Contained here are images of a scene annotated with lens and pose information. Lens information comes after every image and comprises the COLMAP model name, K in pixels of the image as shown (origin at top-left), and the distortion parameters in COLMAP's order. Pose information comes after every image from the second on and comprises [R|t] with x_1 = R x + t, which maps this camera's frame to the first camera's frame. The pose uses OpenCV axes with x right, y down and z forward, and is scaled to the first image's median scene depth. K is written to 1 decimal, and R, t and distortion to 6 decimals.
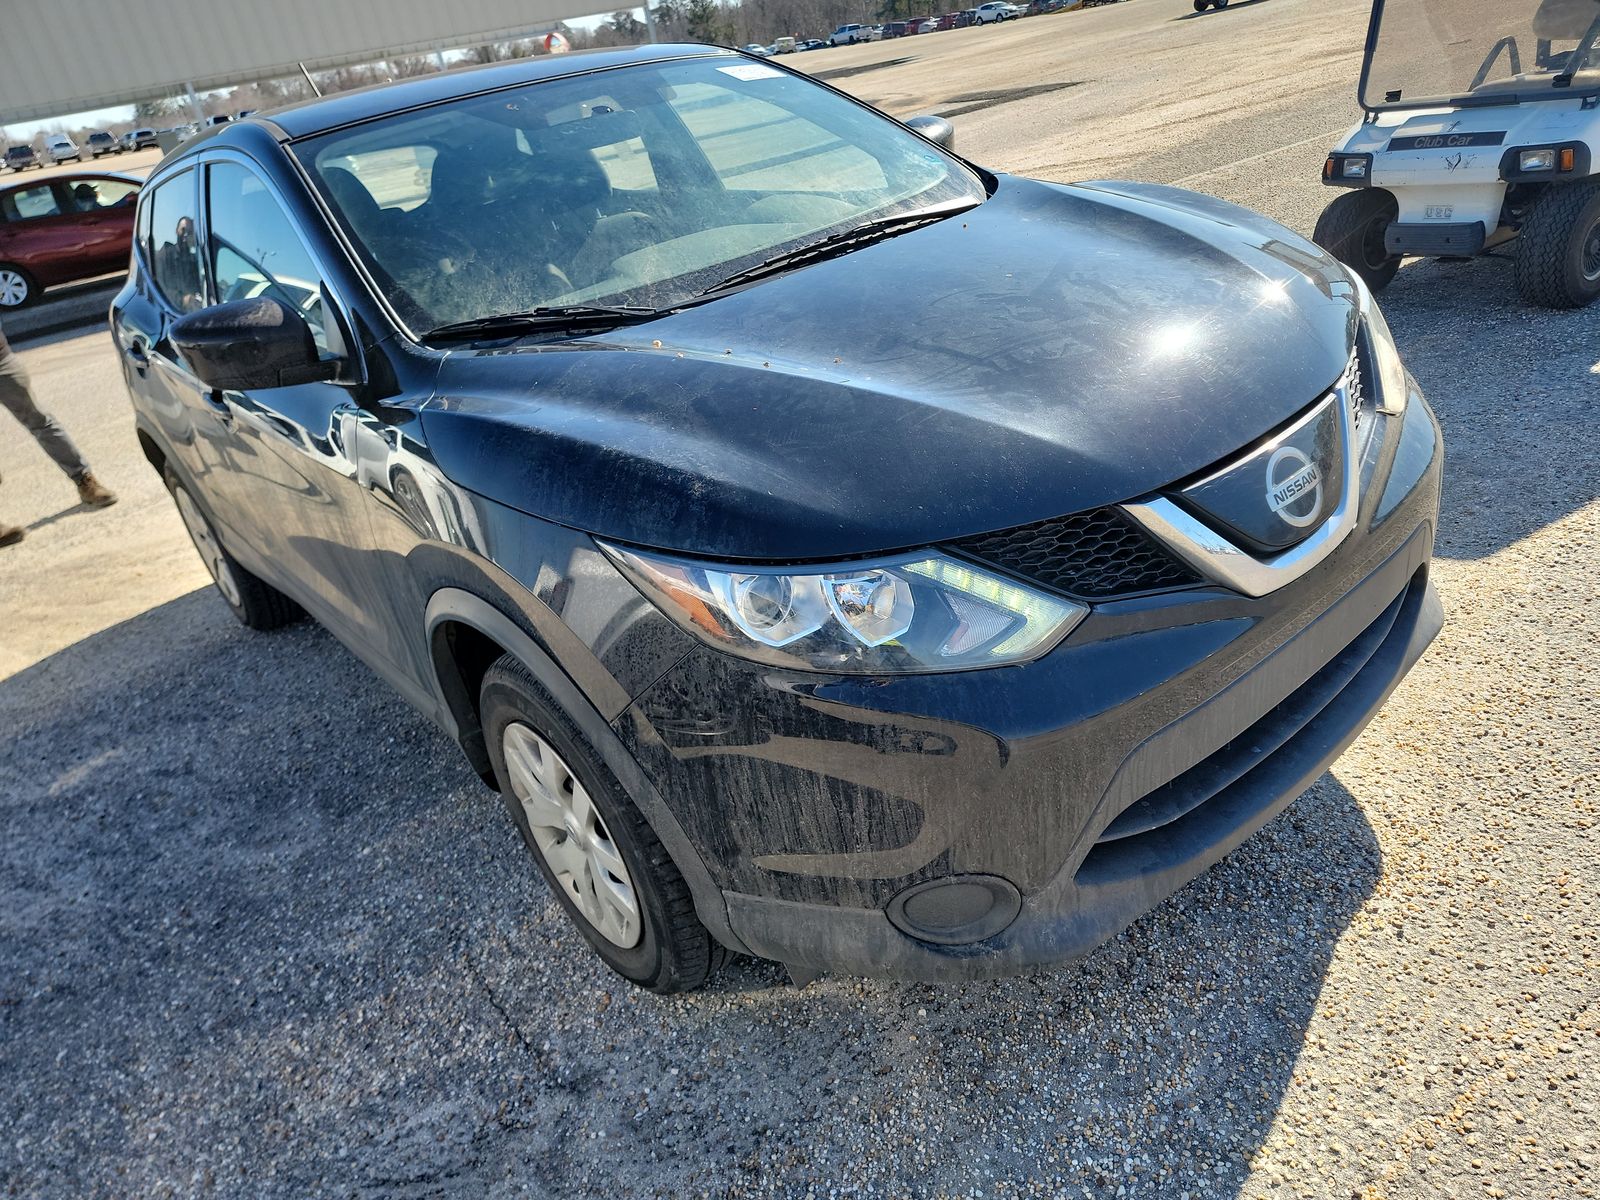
lens RADIAL K [[1136.3, 0, 798.9], [0, 1136.3, 599.1], [0, 0, 1]] dist [0.040034, -0.021451]
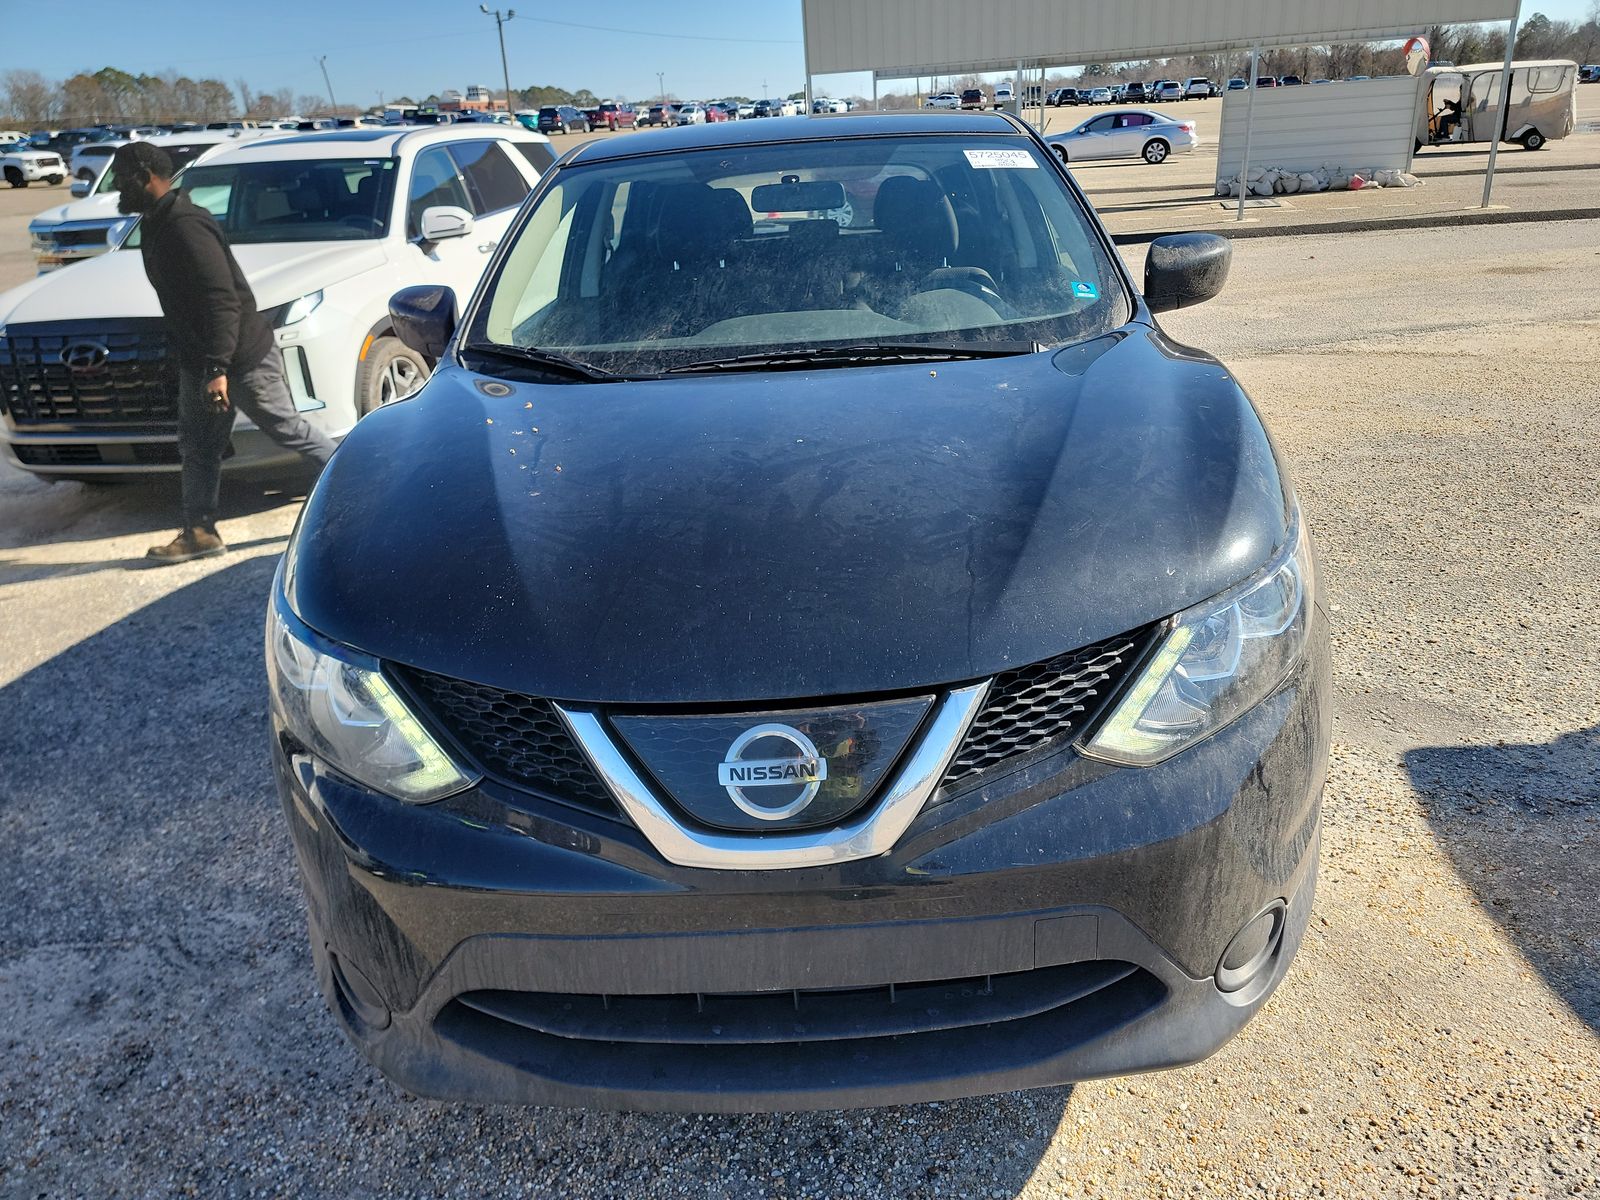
lens RADIAL K [[1136.3, 0, 801.7], [0, 1136.3, 604.1], [0, 0, 1]] dist [0.040034, -0.021451]
pose [[0.768900, 0.360648, -0.527945, 0.620421], [-0.352973, 0.927930, 0.119814, -0.235256], [0.533106, 0.094225, 0.840785, 0.211295]]
